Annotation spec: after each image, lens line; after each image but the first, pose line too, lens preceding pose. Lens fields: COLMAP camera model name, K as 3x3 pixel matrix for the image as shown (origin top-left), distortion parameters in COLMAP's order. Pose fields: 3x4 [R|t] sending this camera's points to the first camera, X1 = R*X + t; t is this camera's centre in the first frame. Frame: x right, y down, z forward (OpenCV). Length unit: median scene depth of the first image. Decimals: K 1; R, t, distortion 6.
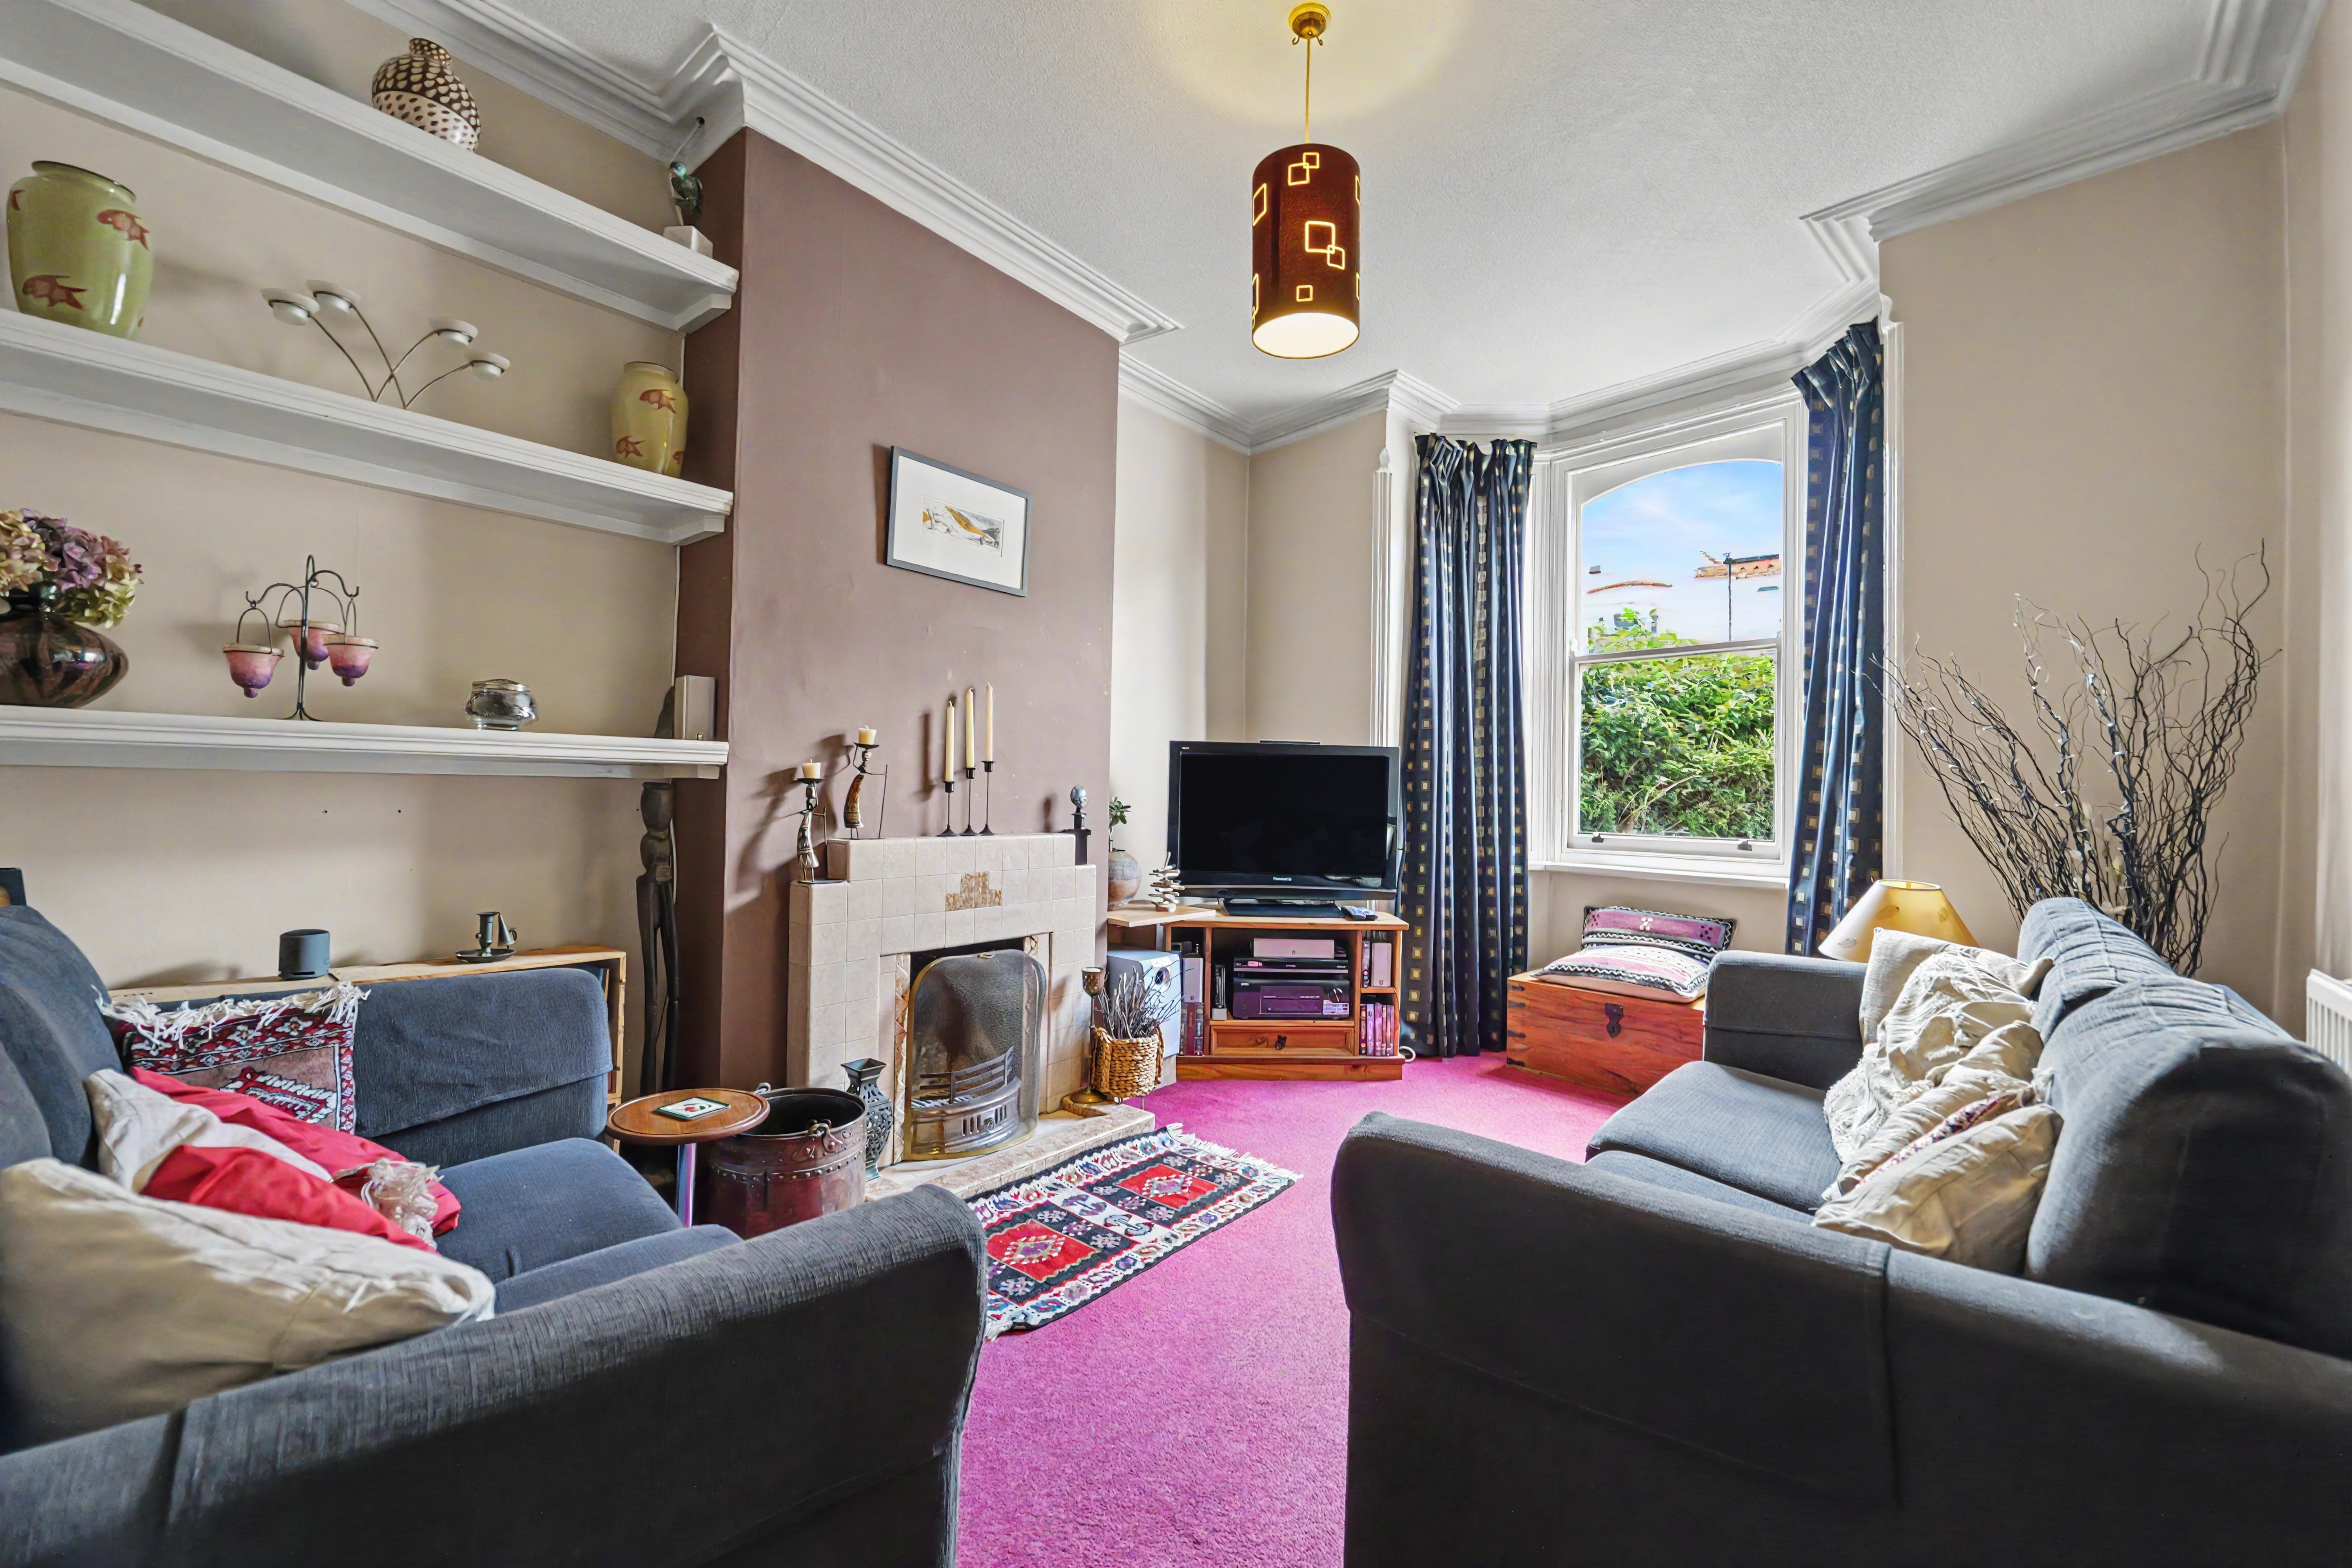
lens RADIAL K [[950.6, 0, 1186.9], [0, 950.6, 781.8], [0, 0, 1]] dist [-0.012616, 0.000105]
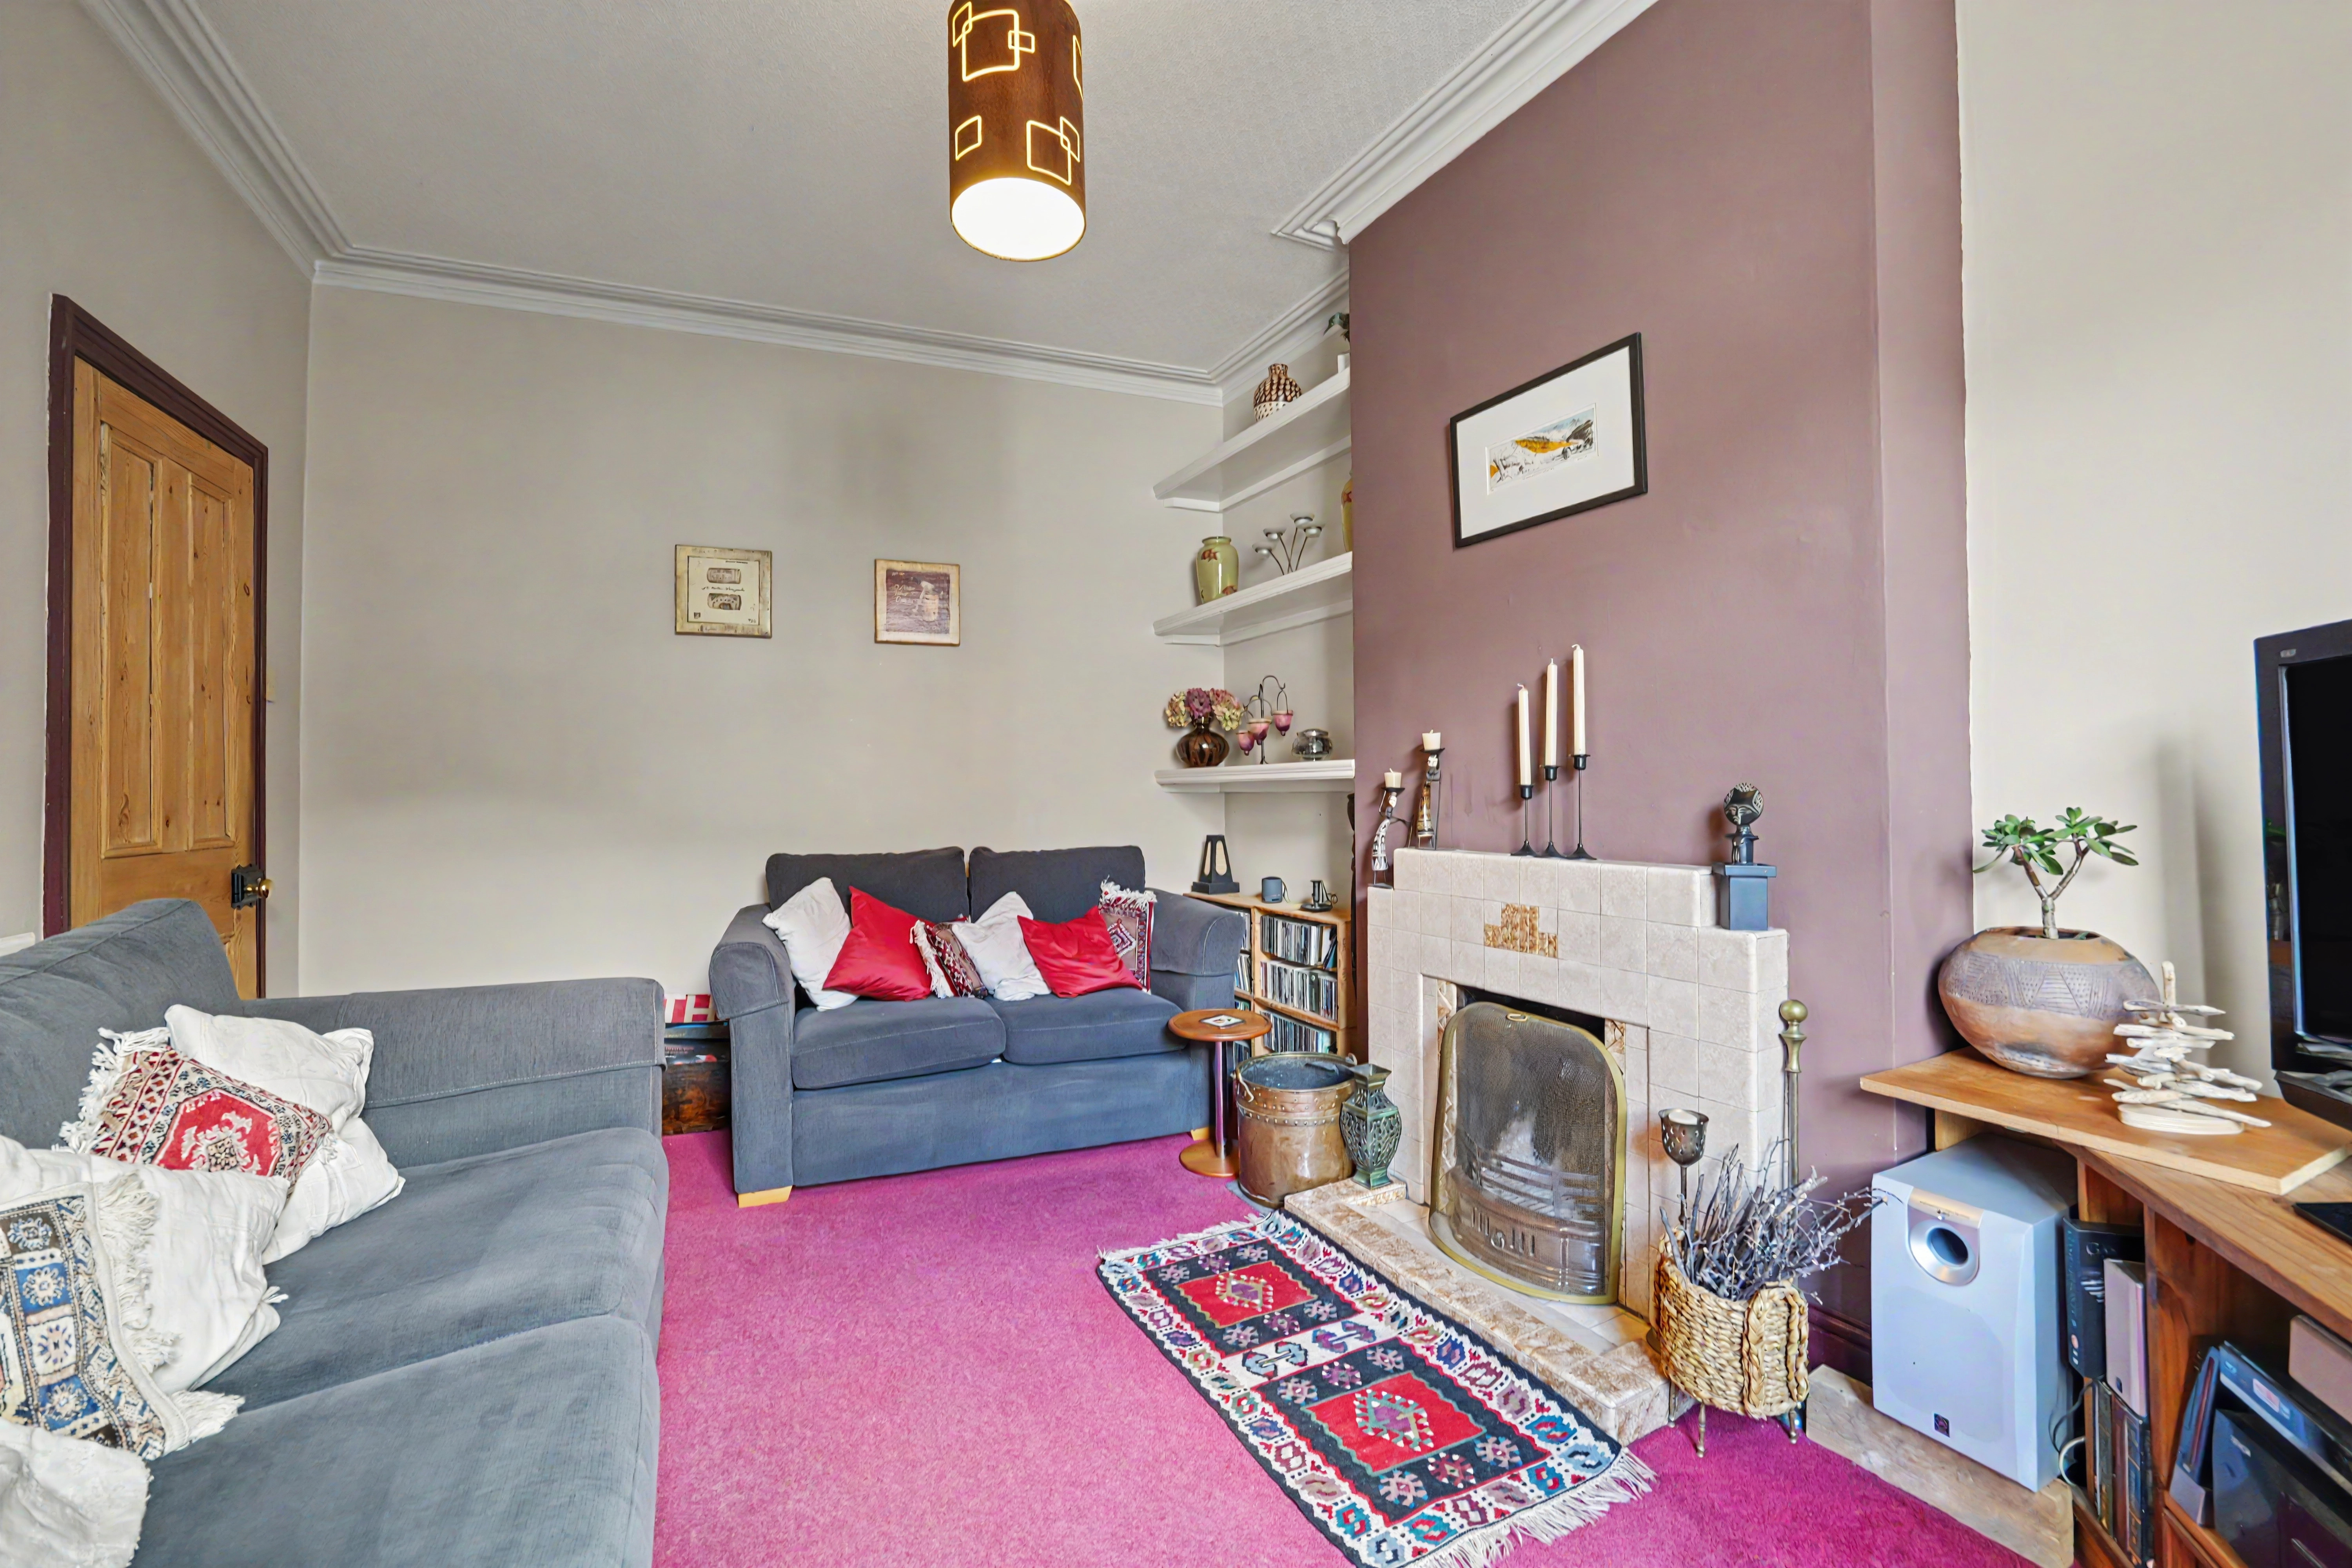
lens RADIAL K [[935.4, 0, 1175.2], [0, 935.4, 788.2], [0, 0, 1]] dist [-0.021115, 0.000029]
pose [[-0.380372, -0.026204, -0.924462, 0.607666], [0.001224, 0.999583, -0.028836, 0.025405], [0.924833, -0.012100, -0.380181, 1.096340]]
